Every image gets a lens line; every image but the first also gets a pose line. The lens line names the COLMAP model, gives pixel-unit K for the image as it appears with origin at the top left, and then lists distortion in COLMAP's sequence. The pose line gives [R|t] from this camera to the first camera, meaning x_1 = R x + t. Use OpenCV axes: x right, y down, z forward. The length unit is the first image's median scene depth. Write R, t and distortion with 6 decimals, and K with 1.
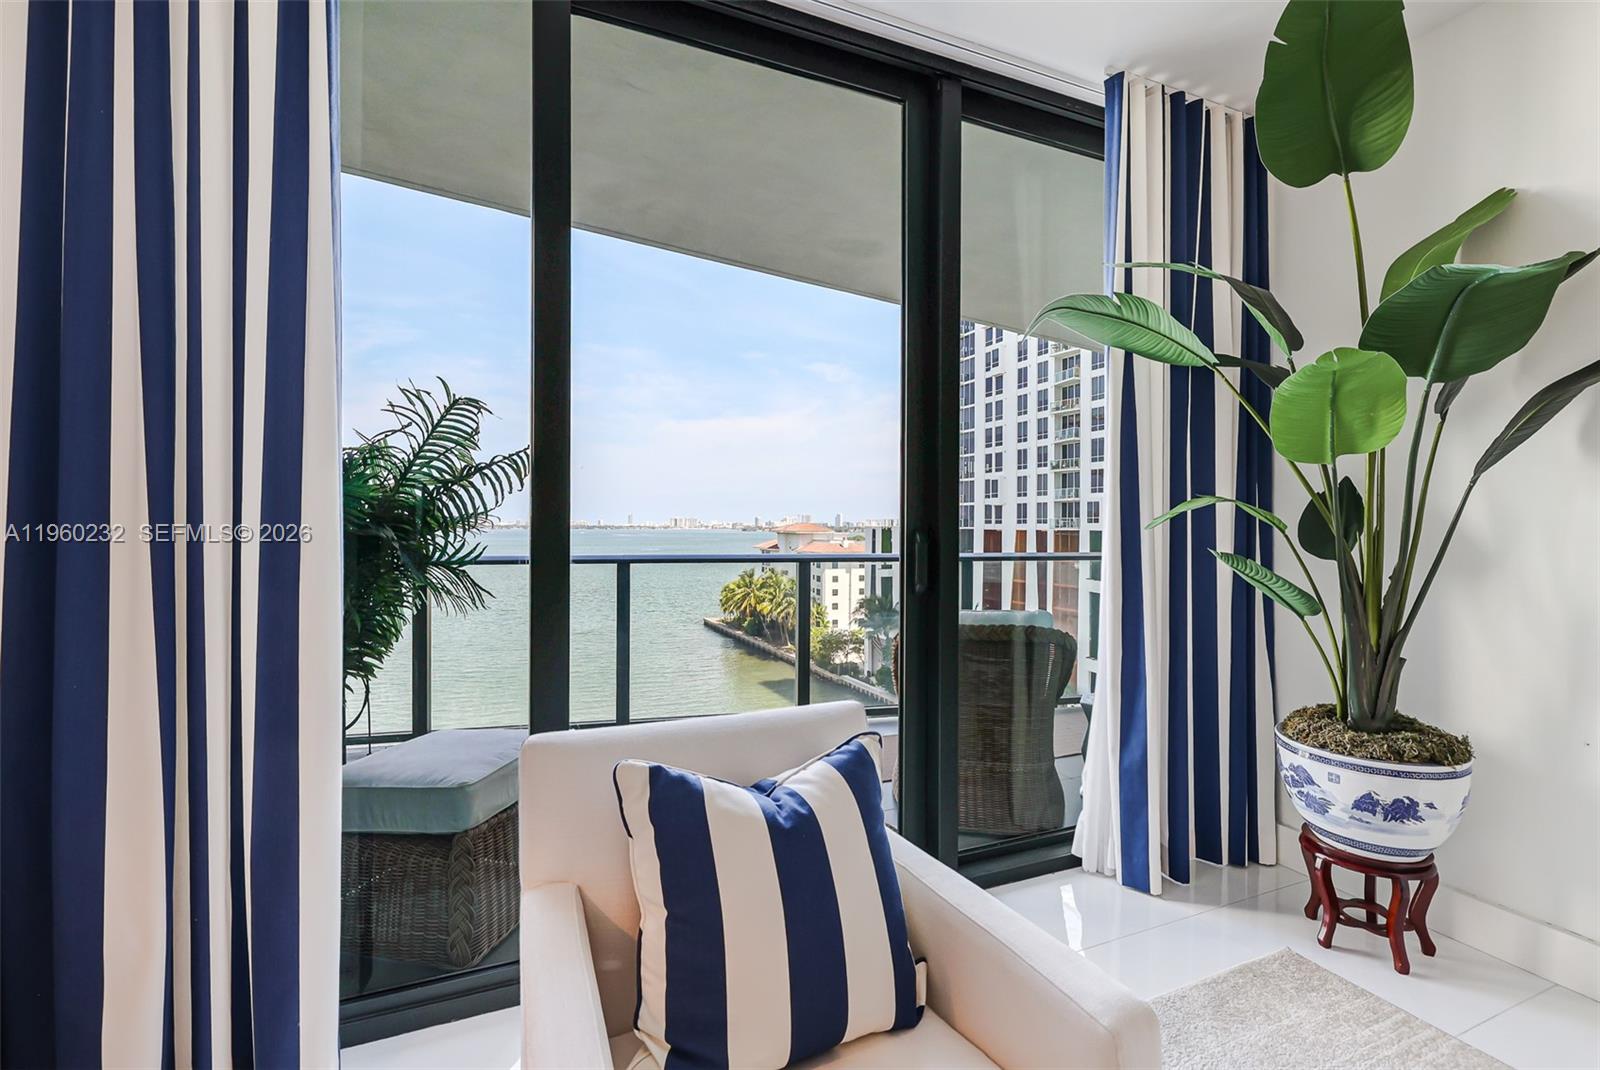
lens RADIAL K [[705.1, 0, 805.4], [0, 705.1, 525.5], [0, 0, 1]] dist [-0.010844, -0.000141]
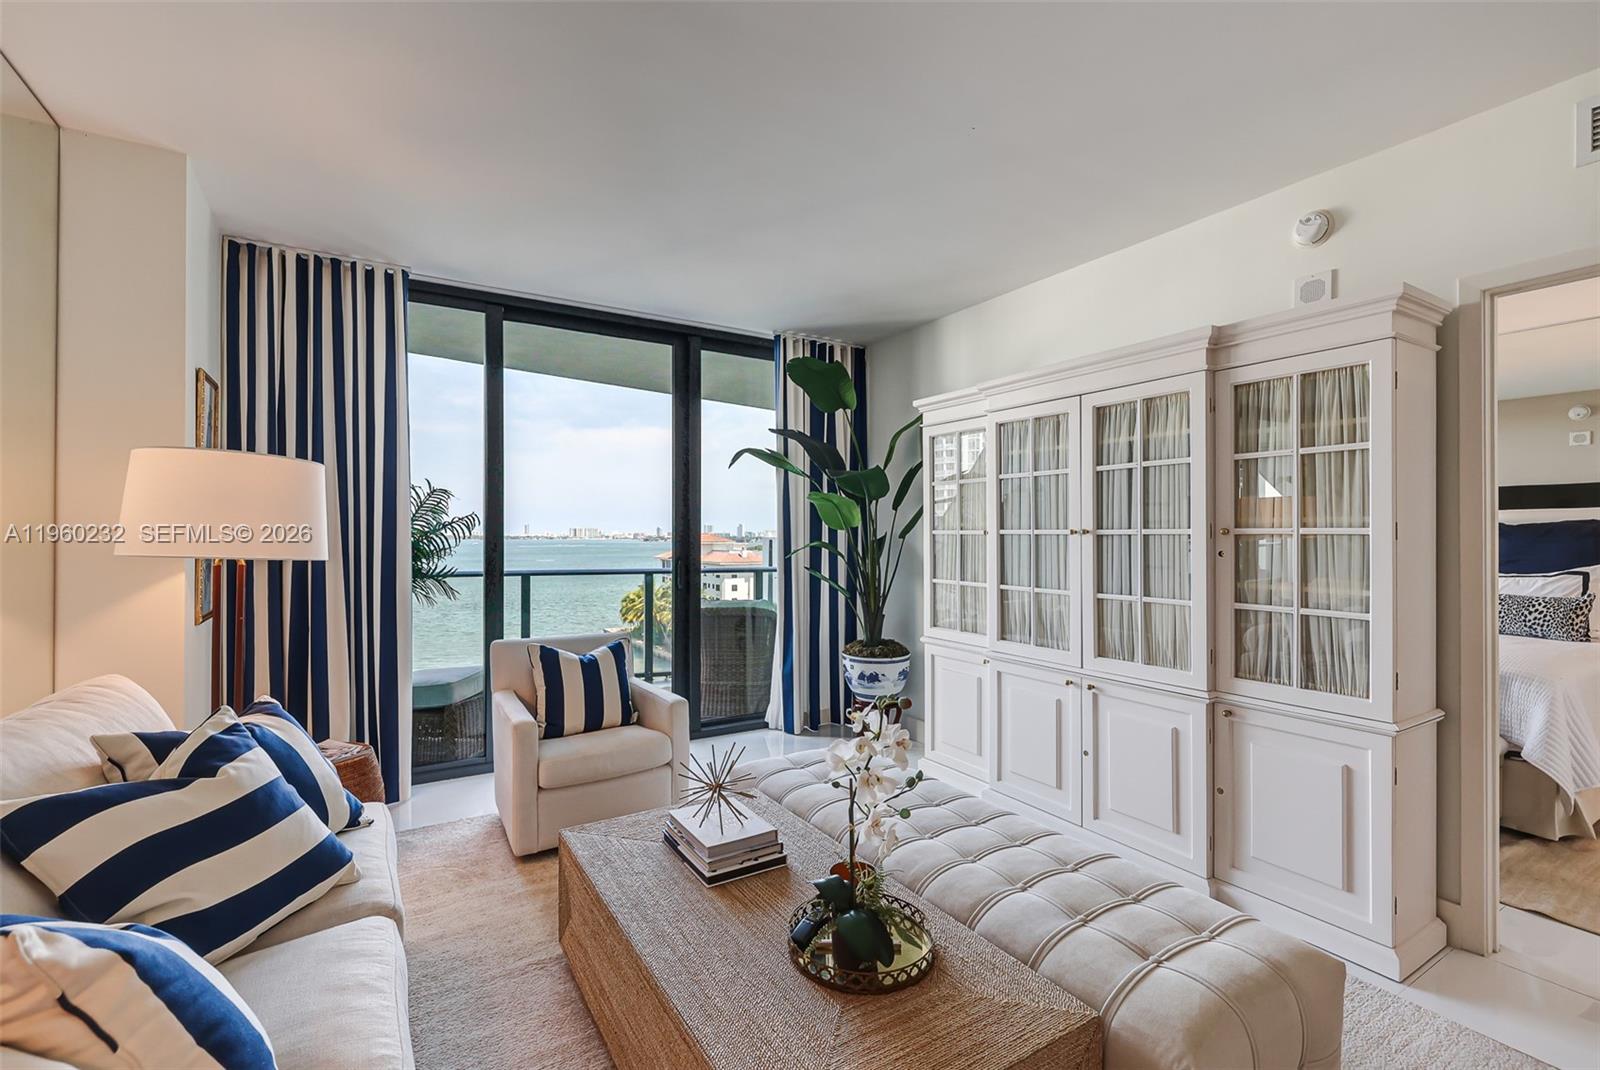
lens RADIAL K [[705.1, 0, 805.4], [0, 705.1, 525.5], [0, 0, 1]] dist [-0.010844, -0.000141]
pose [[0.991046, -0.001812, 0.133506, 0.232273], [0.003524, 0.999915, -0.012589, -0.056868], [-0.133472, 0.012947, 0.990968, -0.989639]]
